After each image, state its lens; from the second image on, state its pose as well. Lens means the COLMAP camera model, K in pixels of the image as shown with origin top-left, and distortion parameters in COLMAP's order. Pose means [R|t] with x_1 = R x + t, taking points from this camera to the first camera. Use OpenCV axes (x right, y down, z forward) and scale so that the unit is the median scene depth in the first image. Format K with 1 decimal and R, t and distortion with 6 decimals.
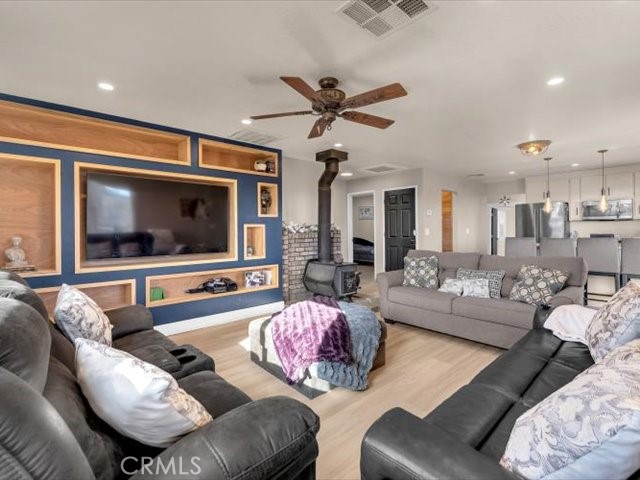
lens RADIAL K [[308.2, 0, 320.6], [0, 308.2, 230.5], [0, 0, 1]] dist [-0.022186, 0.000378]
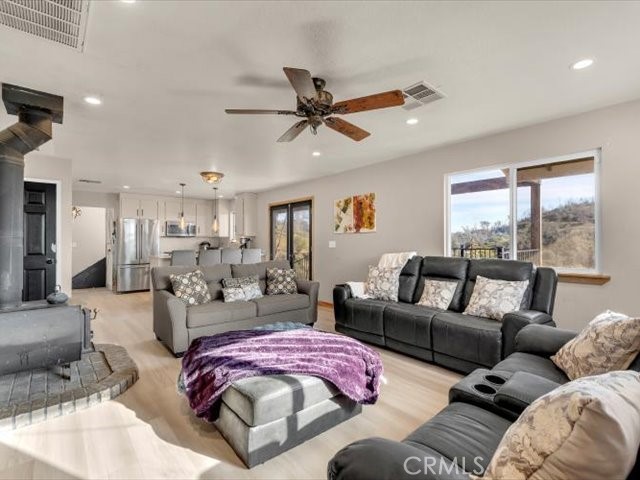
lens RADIAL K [[303.1, 0, 323.1], [0, 303.1, 249.3], [0, 0, 1]] dist [0.004021, 0.000273]
pose [[0.012394, -0.015249, 0.999807, -0.463183], [0.006503, 0.999864, 0.015169, 0.005329], [-0.999902, 0.006314, 0.012491, 0.493214]]
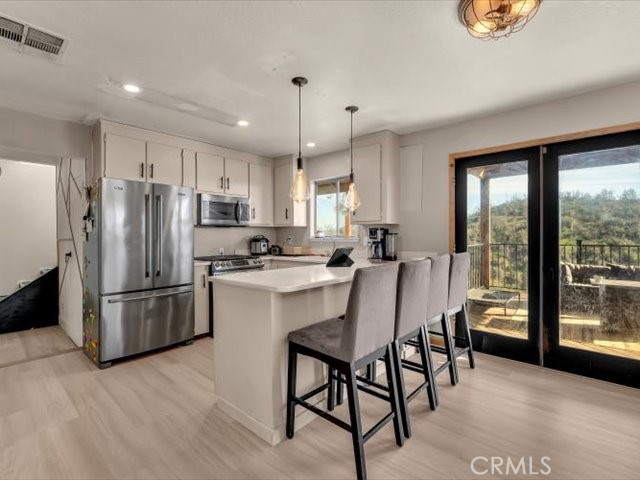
lens RADIAL K [[302.7, 0, 315.8], [0, 302.7, 255.7], [0, 0, 1]] dist [0.000035, 0.000268]
pose [[-0.121117, -0.056156, 0.991048, 0.330332], [0.010659, 0.998267, 0.057868, -0.006561], [-0.992581, 0.017572, -0.120309, 1.143705]]
